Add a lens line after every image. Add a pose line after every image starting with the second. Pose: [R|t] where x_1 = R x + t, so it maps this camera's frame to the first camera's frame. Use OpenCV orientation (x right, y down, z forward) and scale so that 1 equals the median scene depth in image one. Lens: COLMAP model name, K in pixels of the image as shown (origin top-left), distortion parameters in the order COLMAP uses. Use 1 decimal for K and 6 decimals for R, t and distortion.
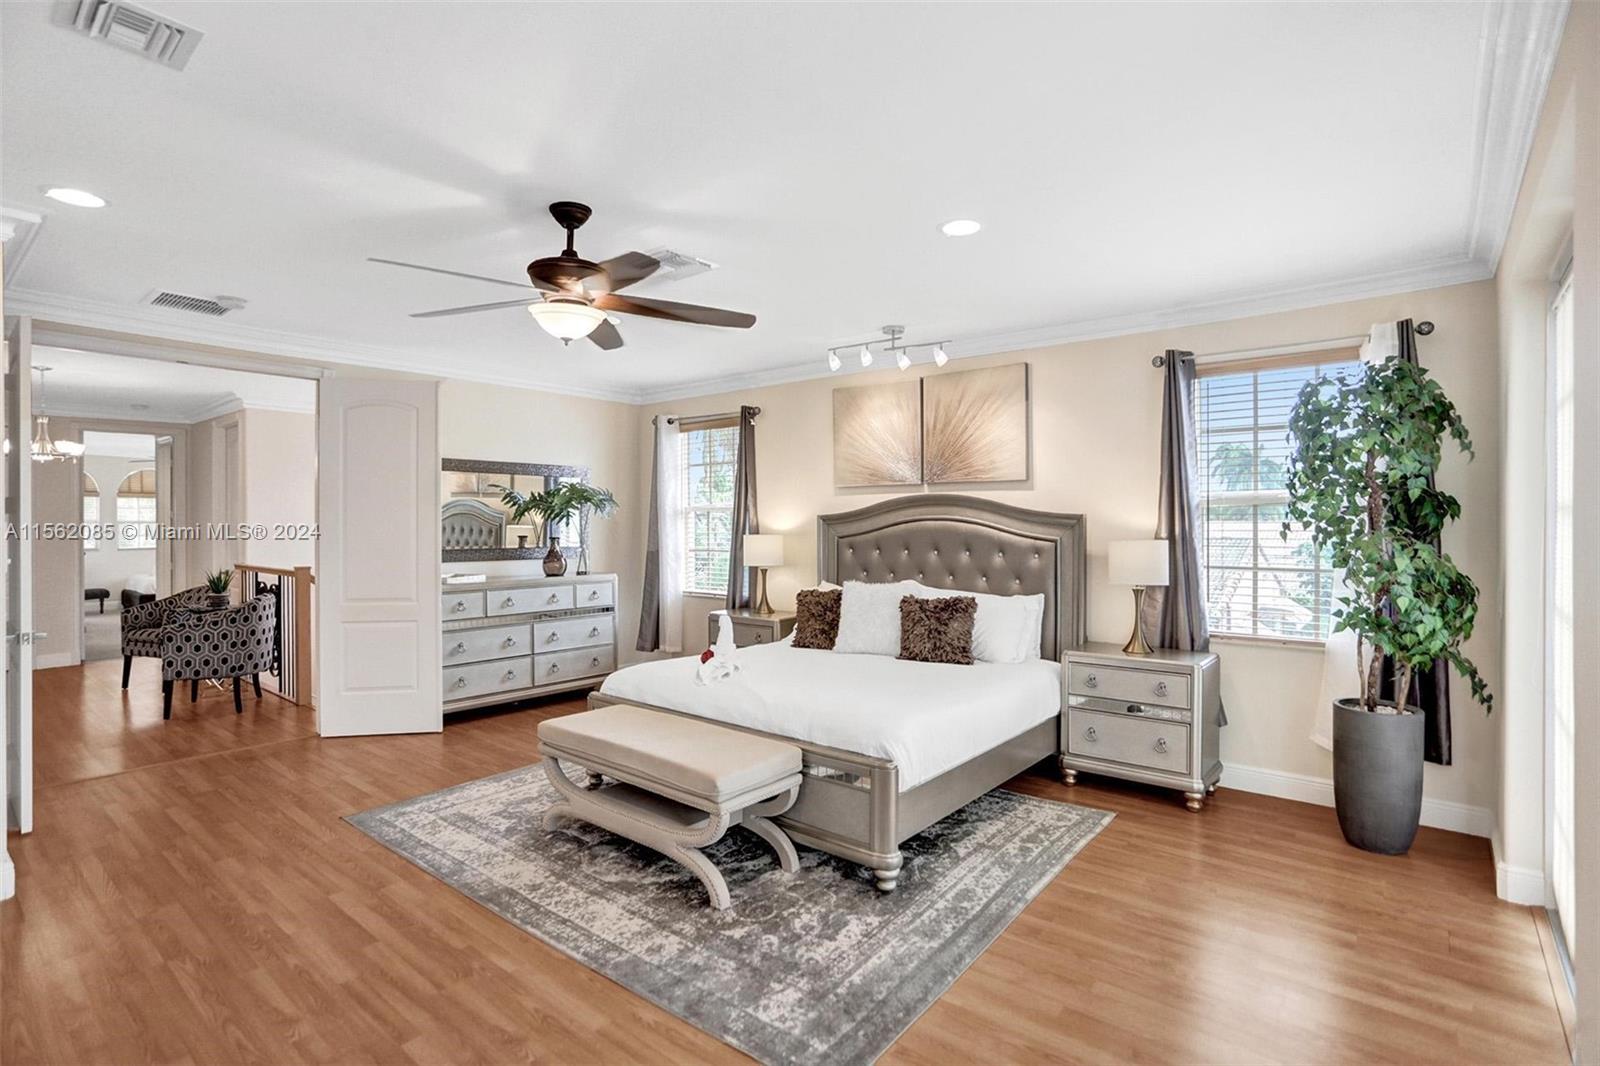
lens RADIAL K [[792.8, 0, 800.6], [0, 792.8, 529.3], [0, 0, 1]] dist [-0.042093, 0.018894]
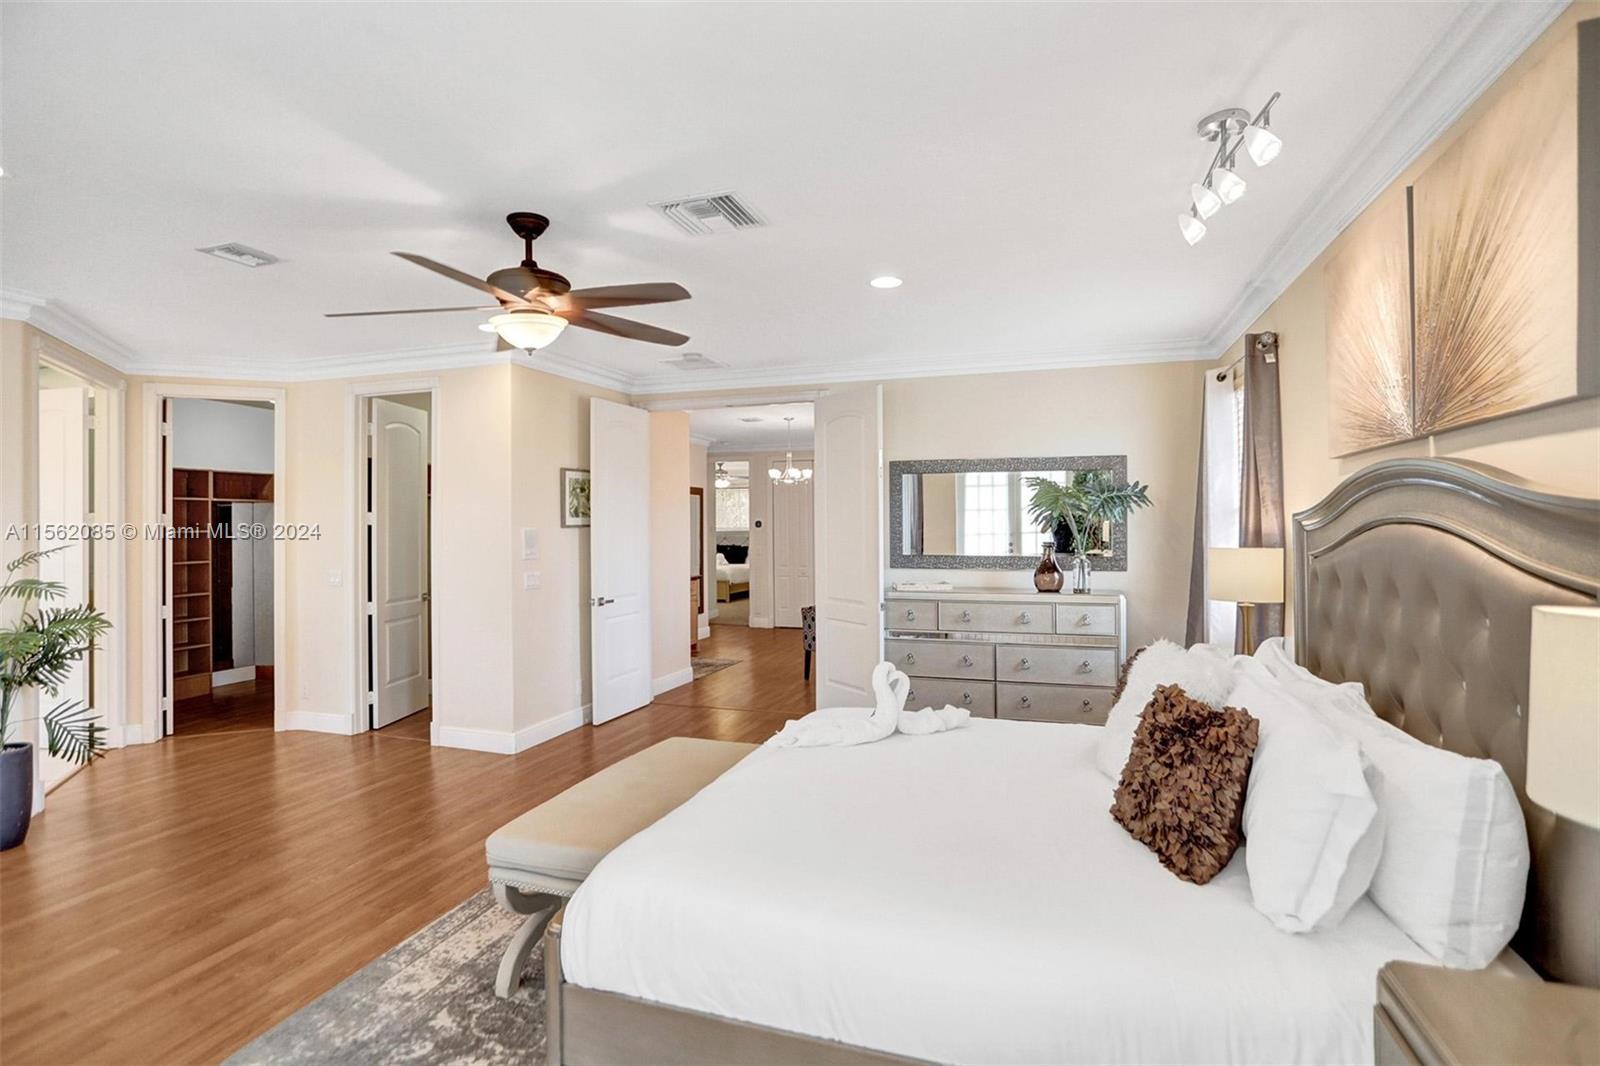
lens RADIAL K [[792.8, 0, 798.8], [0, 792.8, 525.4], [0, 0, 1]] dist [-0.042093, 0.018894]
pose [[0.338403, 0.000003, -0.941001, 0.577768], [-0.003037, 0.999995, -0.001089, -0.012602], [0.940996, 0.003226, 0.338401, 0.744991]]
